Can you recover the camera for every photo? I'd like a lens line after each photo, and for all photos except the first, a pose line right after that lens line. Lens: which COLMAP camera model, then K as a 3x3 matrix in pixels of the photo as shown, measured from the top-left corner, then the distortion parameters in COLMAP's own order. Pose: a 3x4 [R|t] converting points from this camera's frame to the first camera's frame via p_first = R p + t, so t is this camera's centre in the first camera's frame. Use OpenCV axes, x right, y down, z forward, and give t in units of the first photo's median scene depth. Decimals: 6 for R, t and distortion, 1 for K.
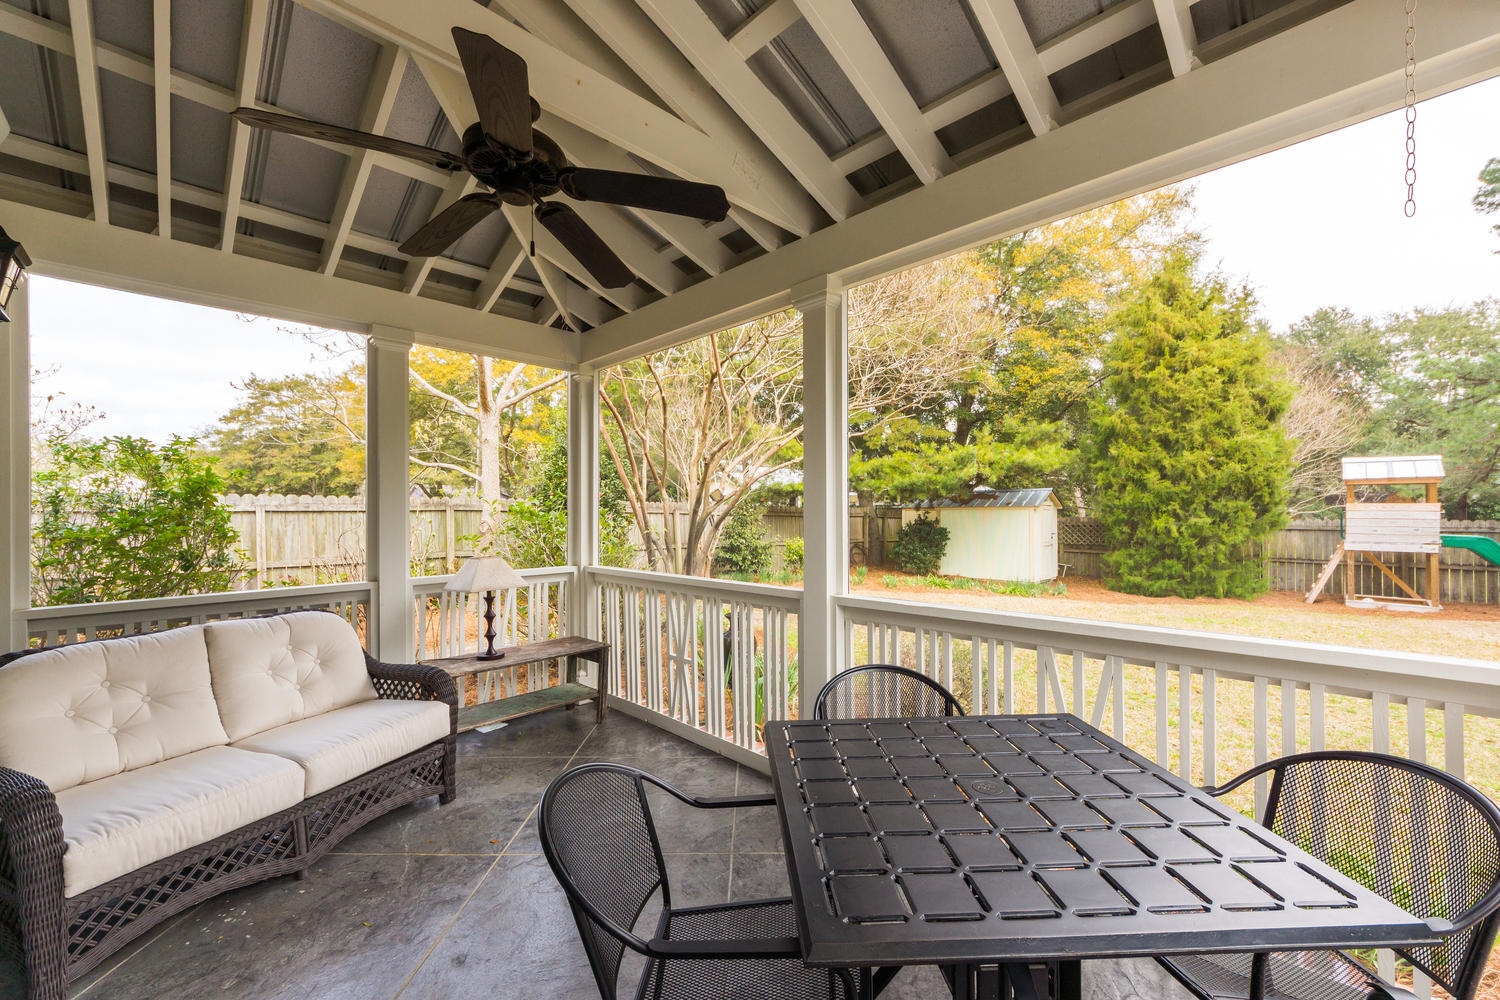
lens RADIAL K [[595.4, 0, 750.1], [0, 595.4, 507.5], [0, 0, 1]] dist [0.000307, 0.000078]
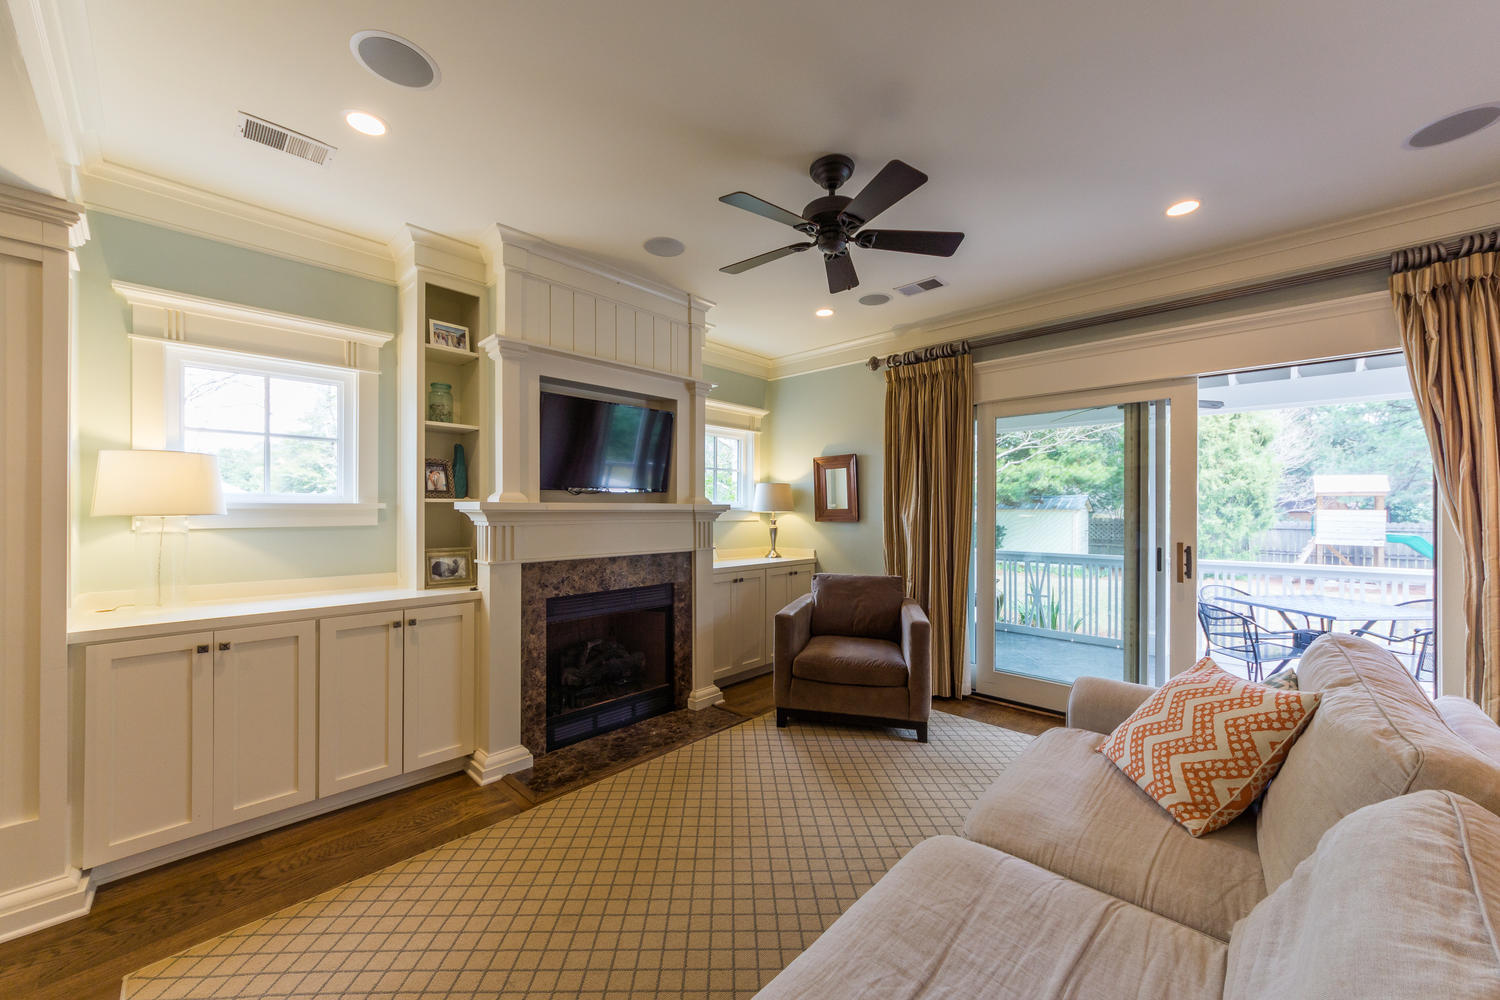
lens RADIAL K [[558.8, 0, 749.3], [0, 558.8, 508.7], [0, 0, 1]] dist [0.000468, 0.000065]
pose [[0.999478, 0.007694, 0.031387, -0.329819], [-0.007950, 0.999936, 0.008070, -0.008768], [-0.031323, -0.008315, 0.999475, -0.229570]]
